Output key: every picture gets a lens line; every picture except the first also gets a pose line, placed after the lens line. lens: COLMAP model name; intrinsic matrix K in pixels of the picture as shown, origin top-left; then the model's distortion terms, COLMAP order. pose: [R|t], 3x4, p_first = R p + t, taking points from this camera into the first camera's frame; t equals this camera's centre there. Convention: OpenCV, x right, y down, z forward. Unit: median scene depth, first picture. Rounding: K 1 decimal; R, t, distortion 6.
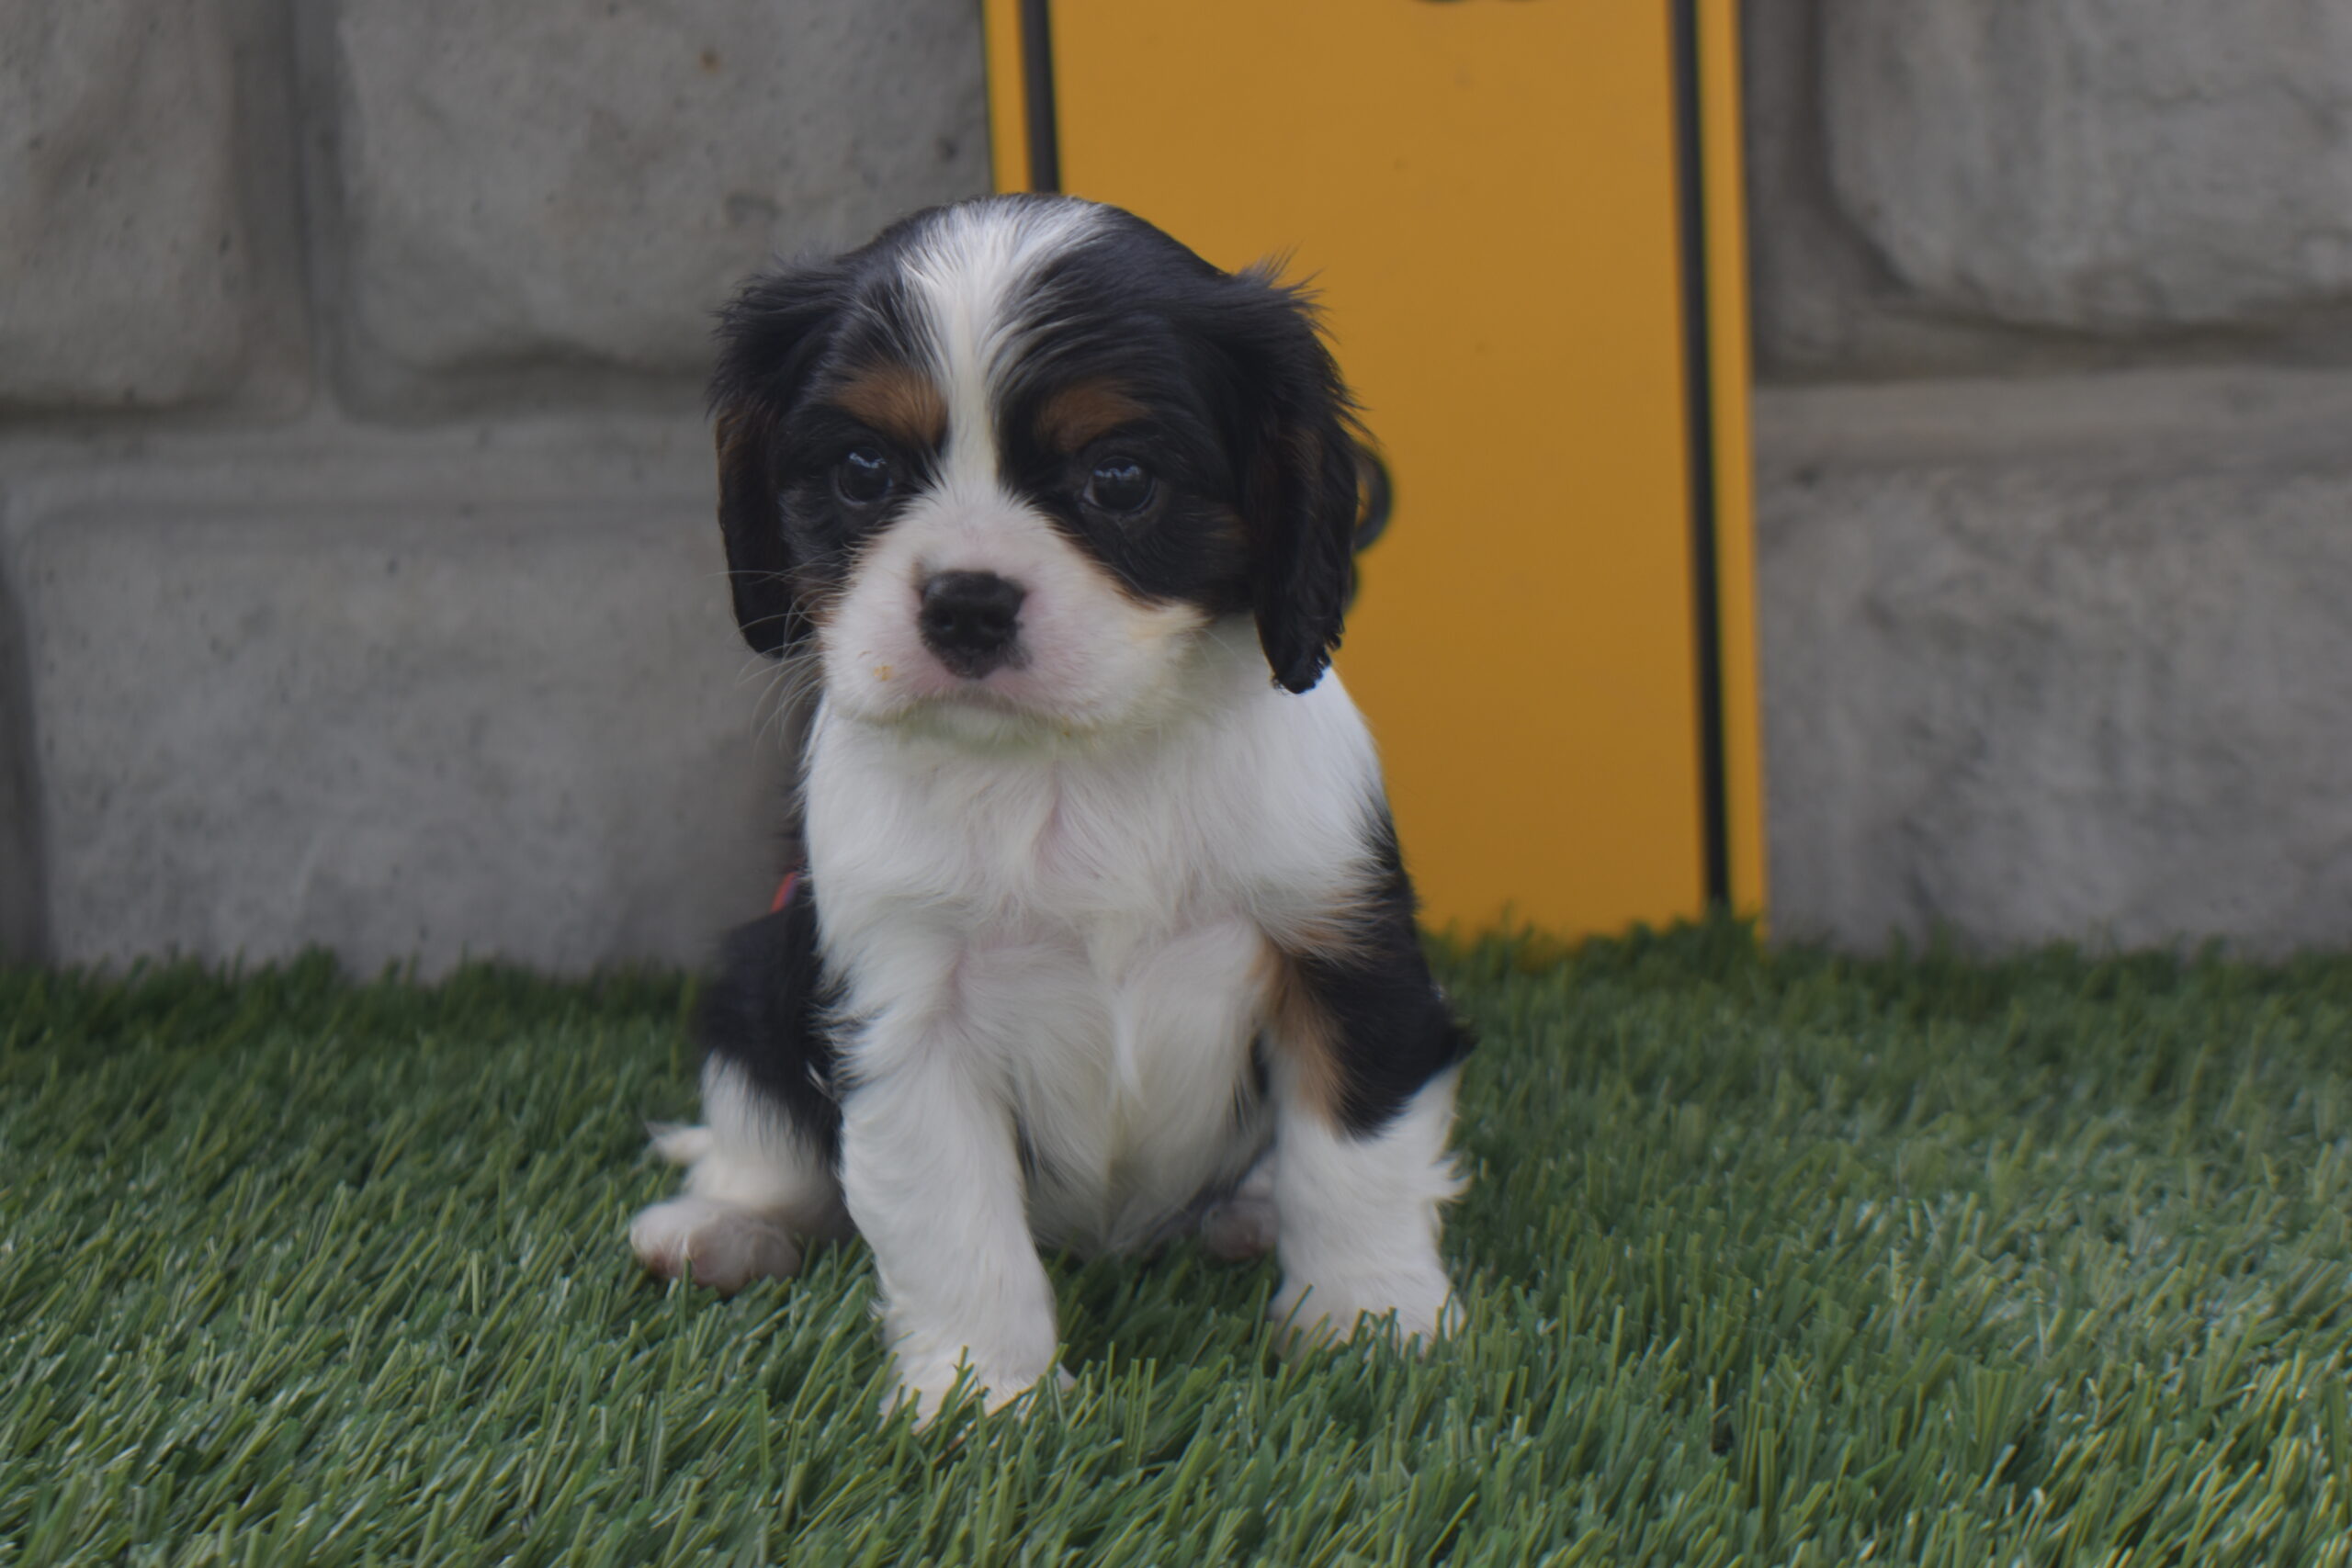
lens RADIAL K [[5035.7, 0, 1188.7], [0, 5035.7, 804.9], [0, 0, 1]] dist [0.055272, 0.000000]
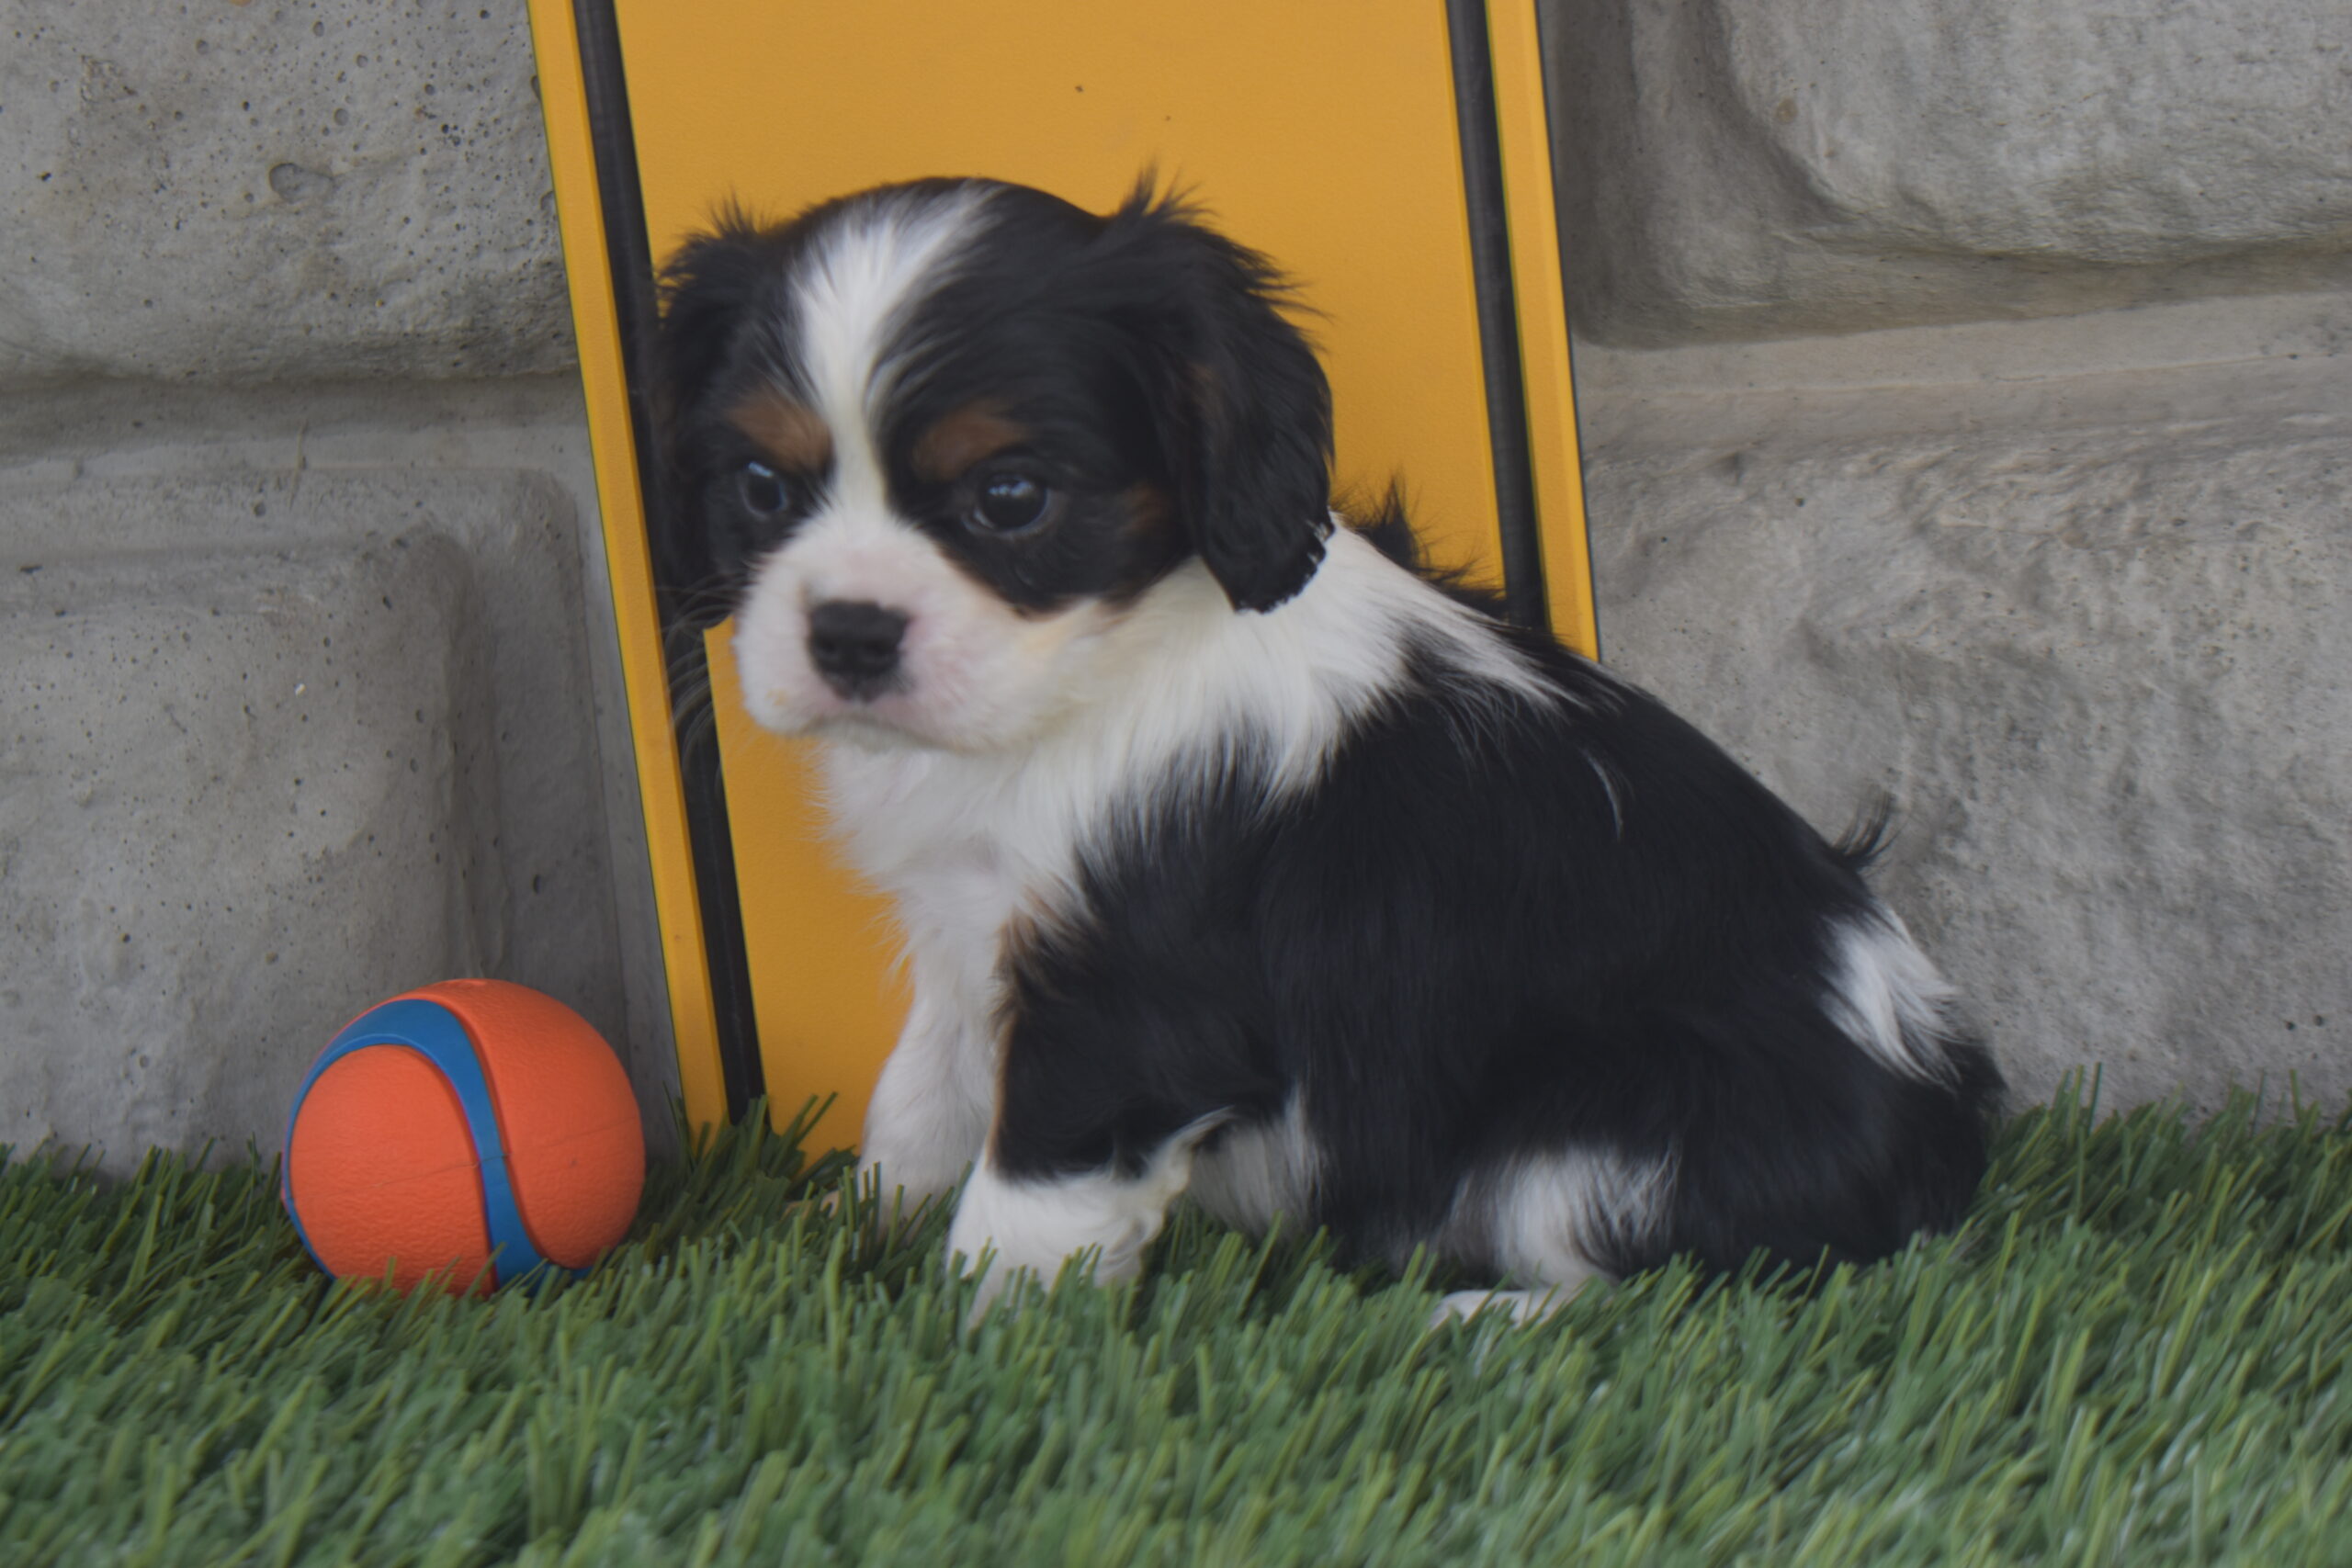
lens RADIAL K [[4691.8, 0, 1181.6], [0, 4691.8, 787.9], [0, 0, 1]] dist [0.046294, 0.000000]
pose [[0.989874, -0.025756, -0.139593, 0.143307], [0.031578, 0.998714, 0.039652, -0.048865], [0.138393, -0.043659, 0.989415, 0.298419]]
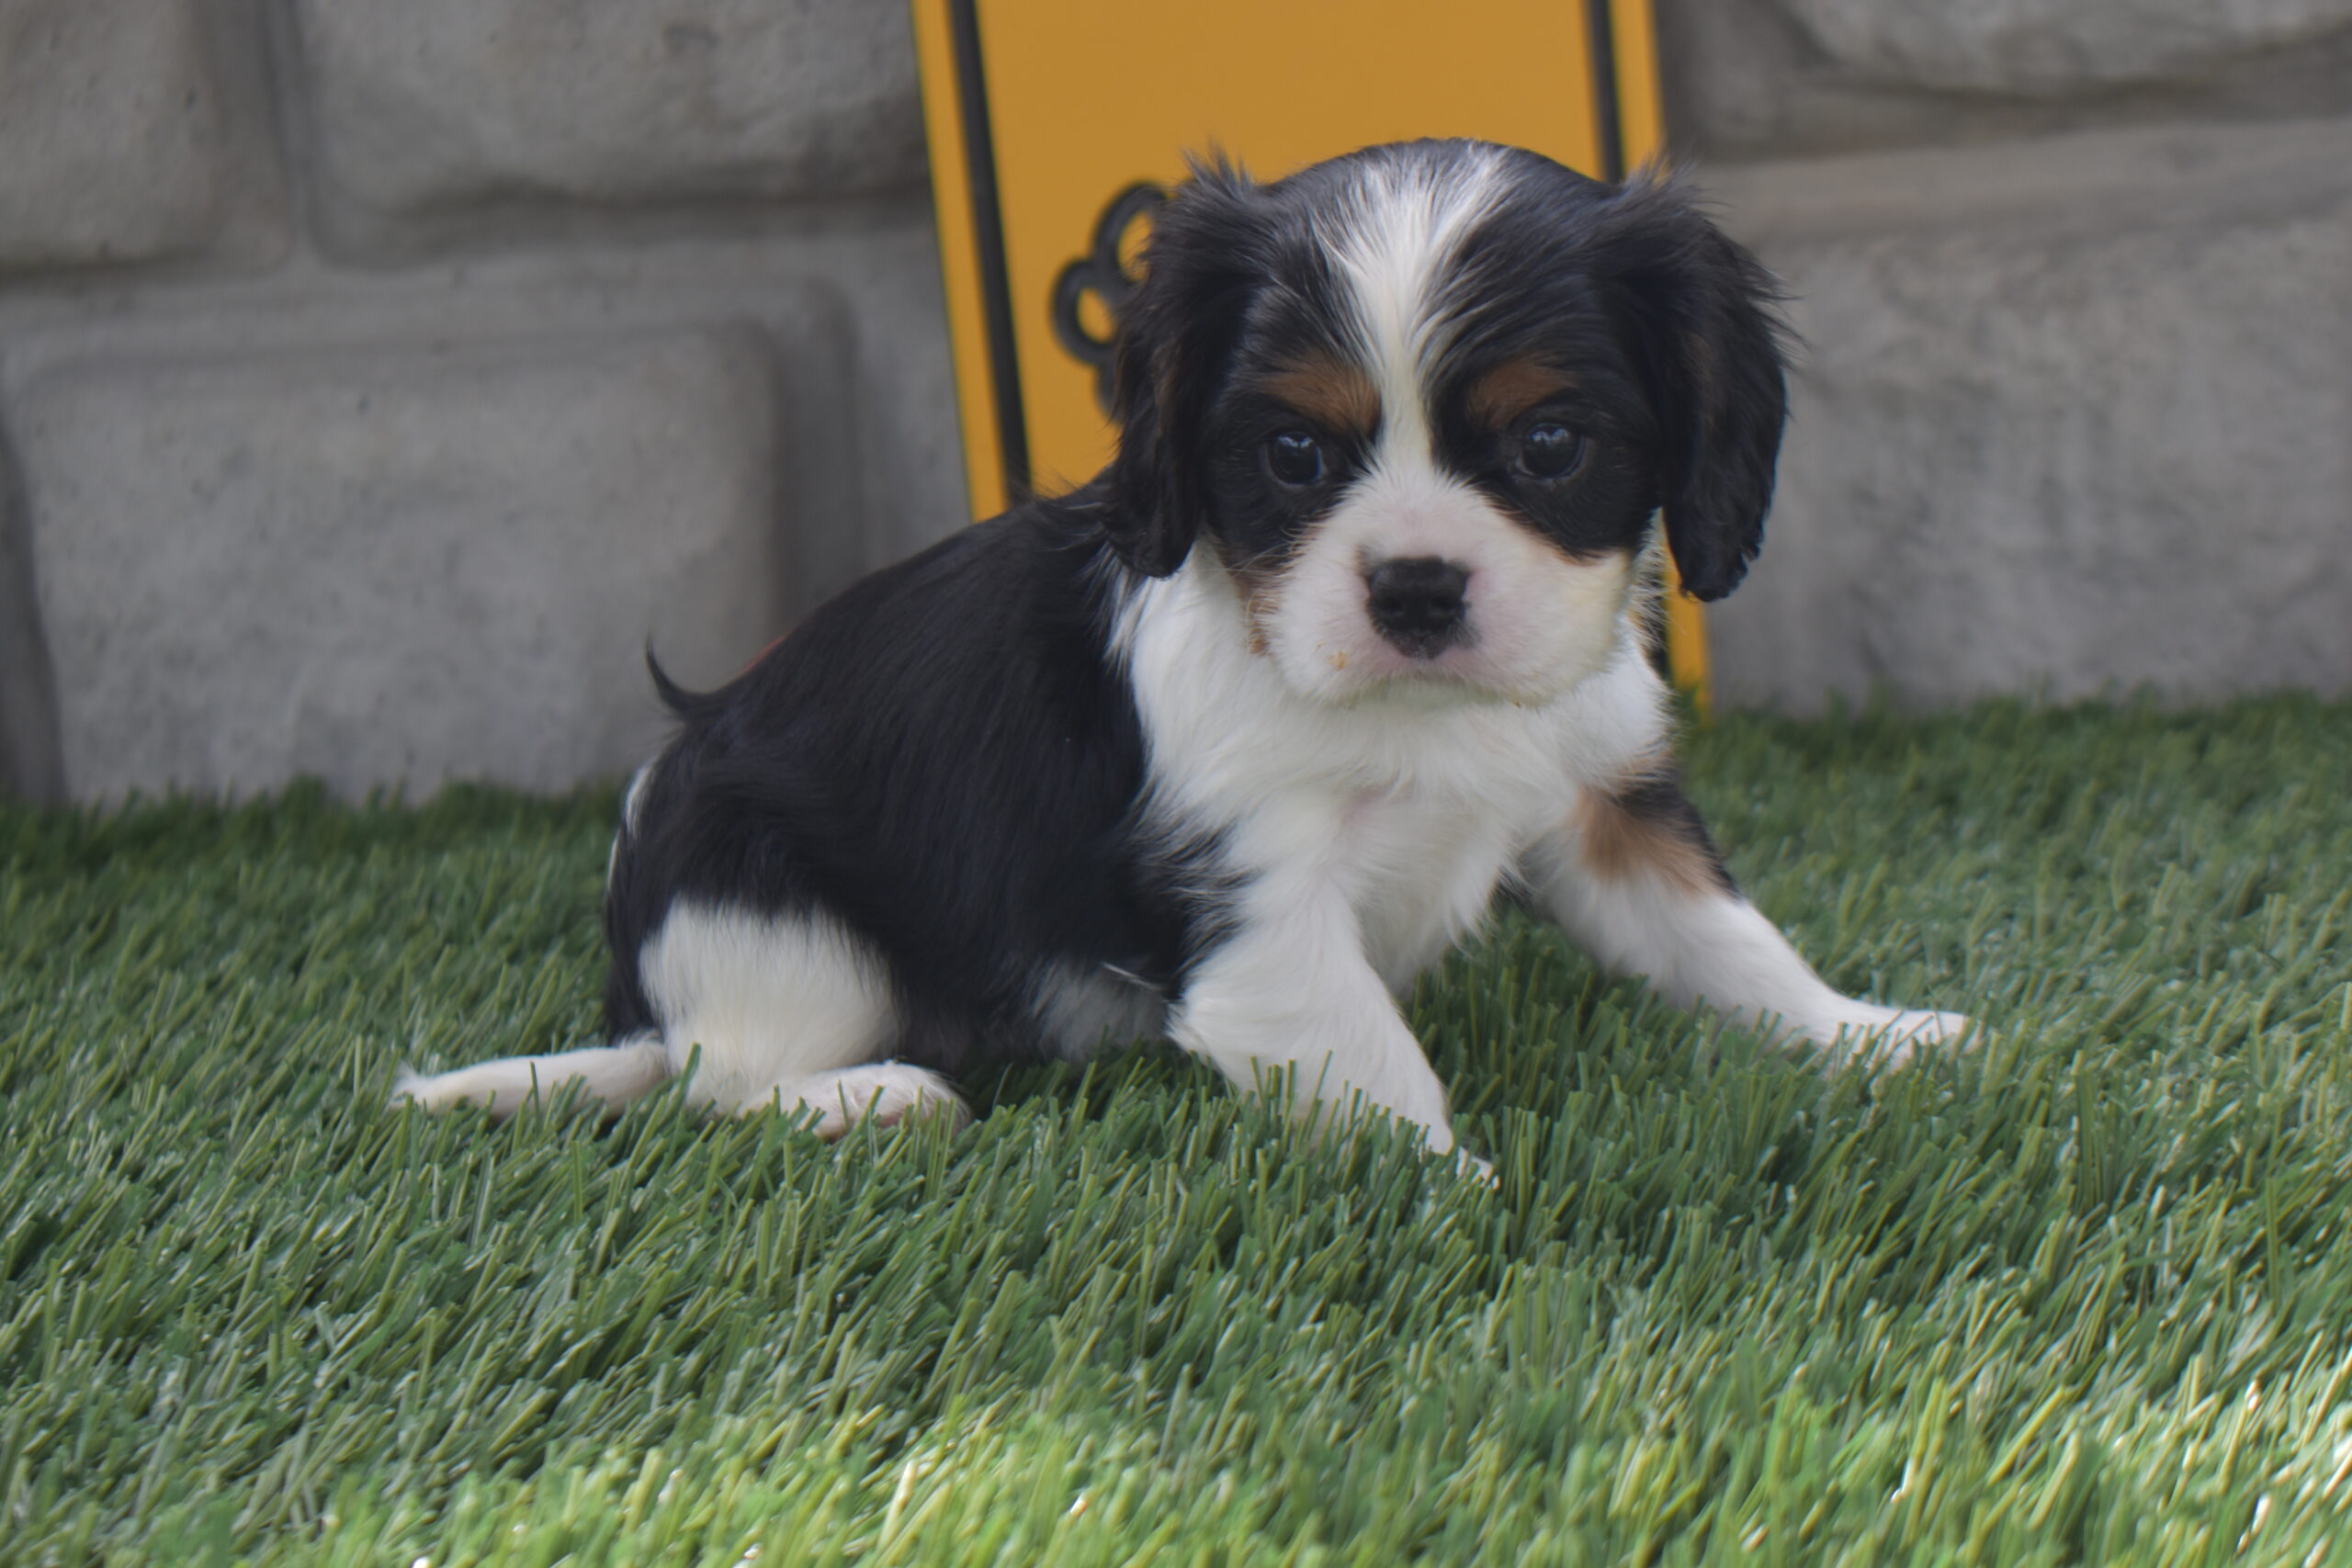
lens RADIAL K [[5035.7, 0, 1183.9], [0, 5035.7, 787.3], [0, 0, 1]] dist [0.055272, 0.000000]
pose [[0.997631, -0.042515, -0.054080, 0.062017], [0.043795, 0.998783, 0.022699, 0.014969], [0.053049, -0.025014, 0.998279, -0.022908]]
